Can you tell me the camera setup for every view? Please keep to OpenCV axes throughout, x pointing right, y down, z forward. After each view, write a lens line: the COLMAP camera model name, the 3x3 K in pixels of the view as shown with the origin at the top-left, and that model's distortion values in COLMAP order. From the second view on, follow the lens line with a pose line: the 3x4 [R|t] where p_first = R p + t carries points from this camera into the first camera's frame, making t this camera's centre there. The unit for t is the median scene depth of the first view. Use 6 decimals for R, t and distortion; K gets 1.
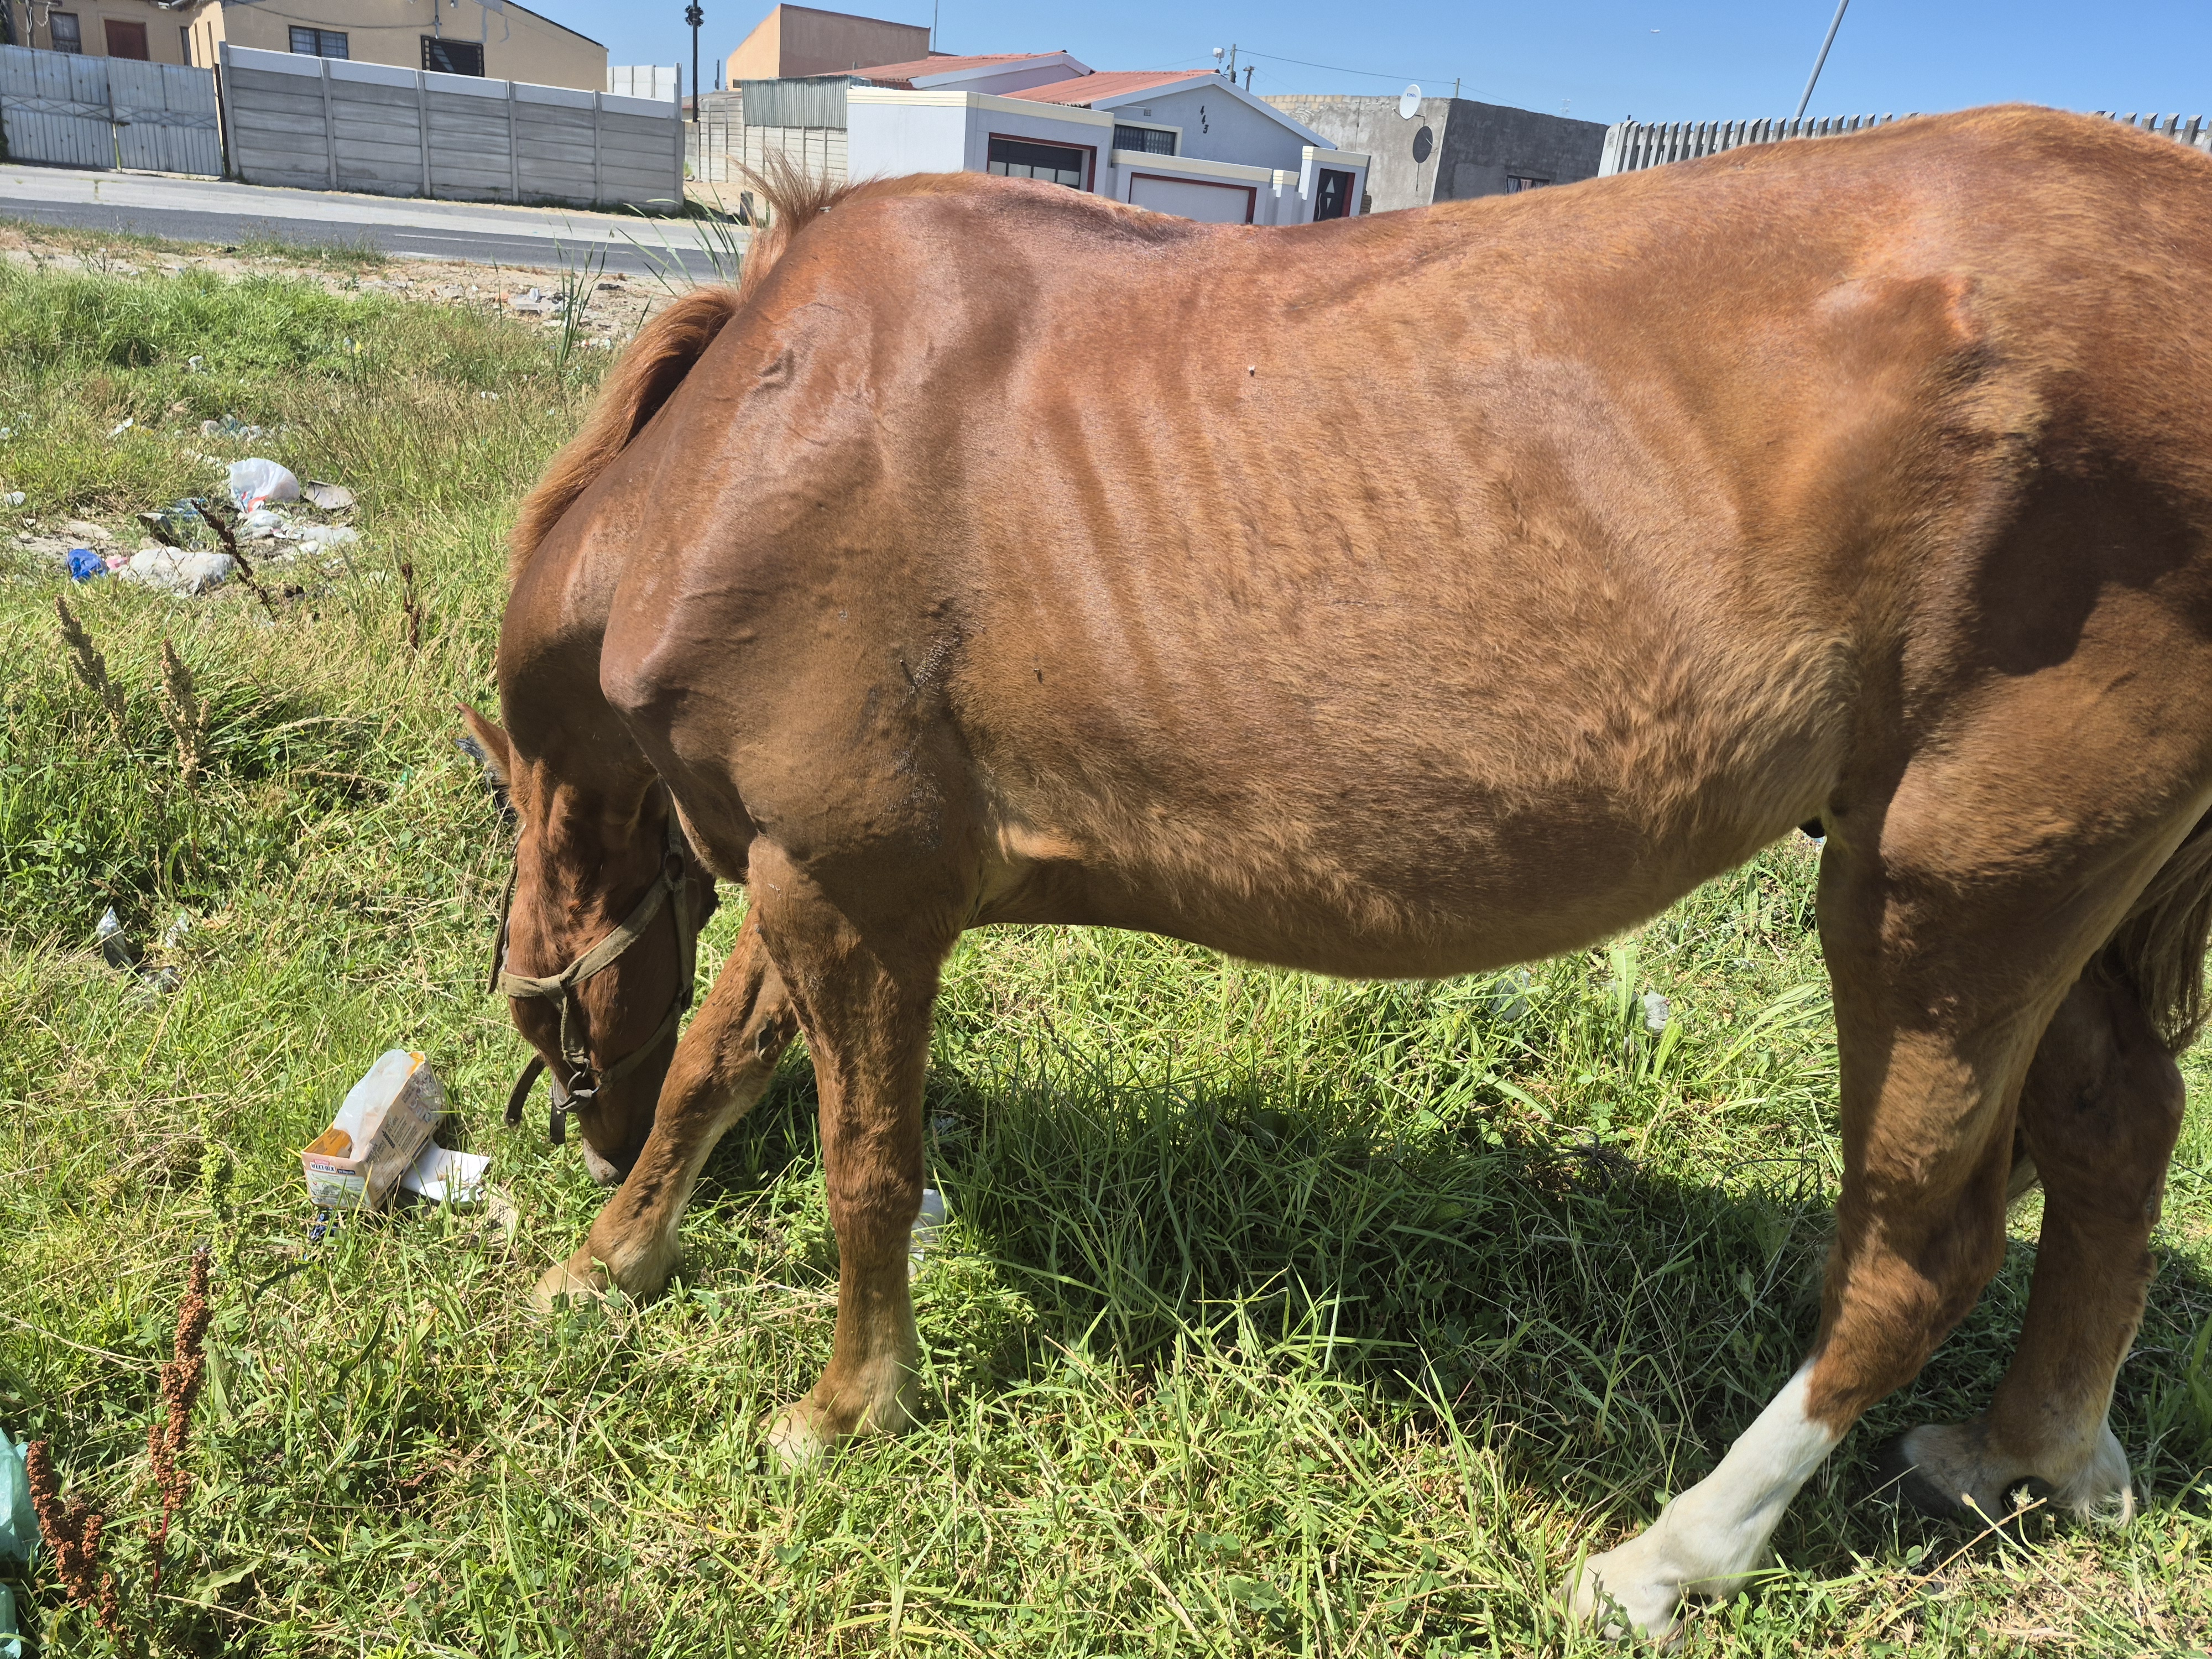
lens RADIAL K [[1458.9, 0, 1078.1], [0, 1458.9, 740.9], [0, 0, 1]] dist [-0.023001, -0.003686]
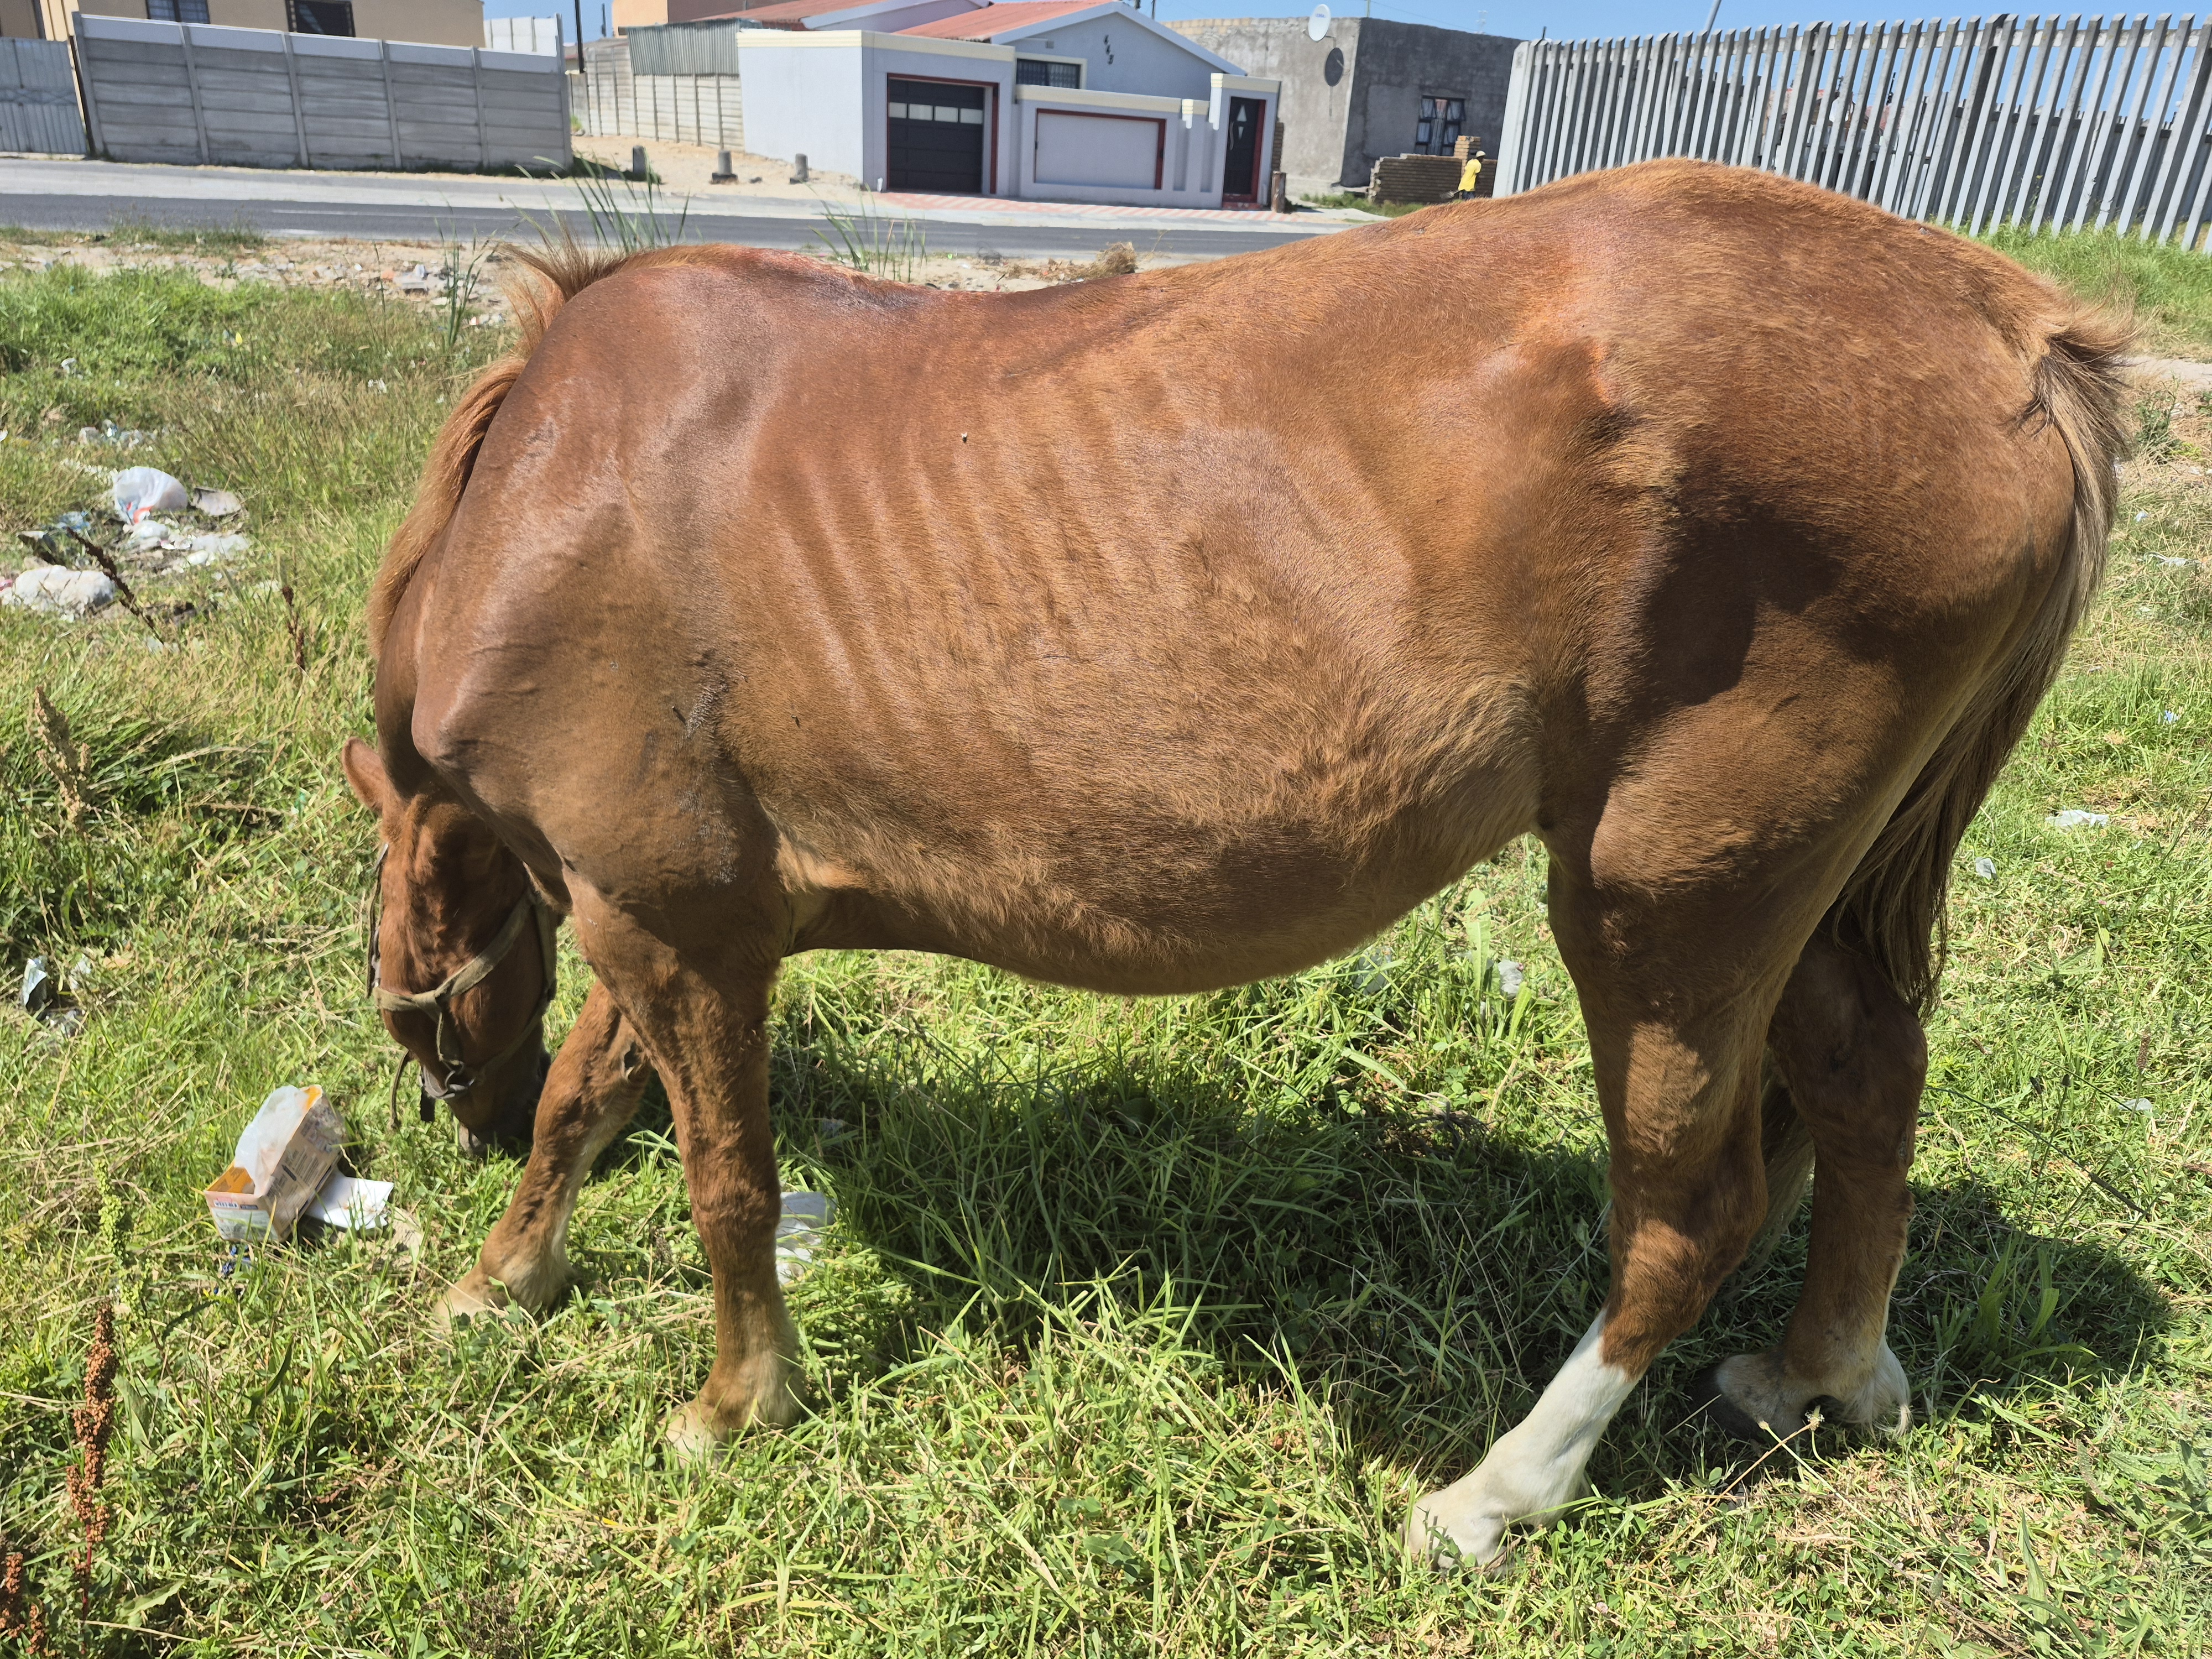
lens RADIAL K [[1495.7, 0, 1095.3], [0, 1495.7, 792.9], [0, 0, 1]] dist [-0.037124, 0.000577]
pose [[0.997880, -0.058373, 0.028764, 0.096310], [0.056153, 0.995771, 0.072711, -0.045931], [-0.032886, -0.070941, 0.996938, -0.050914]]
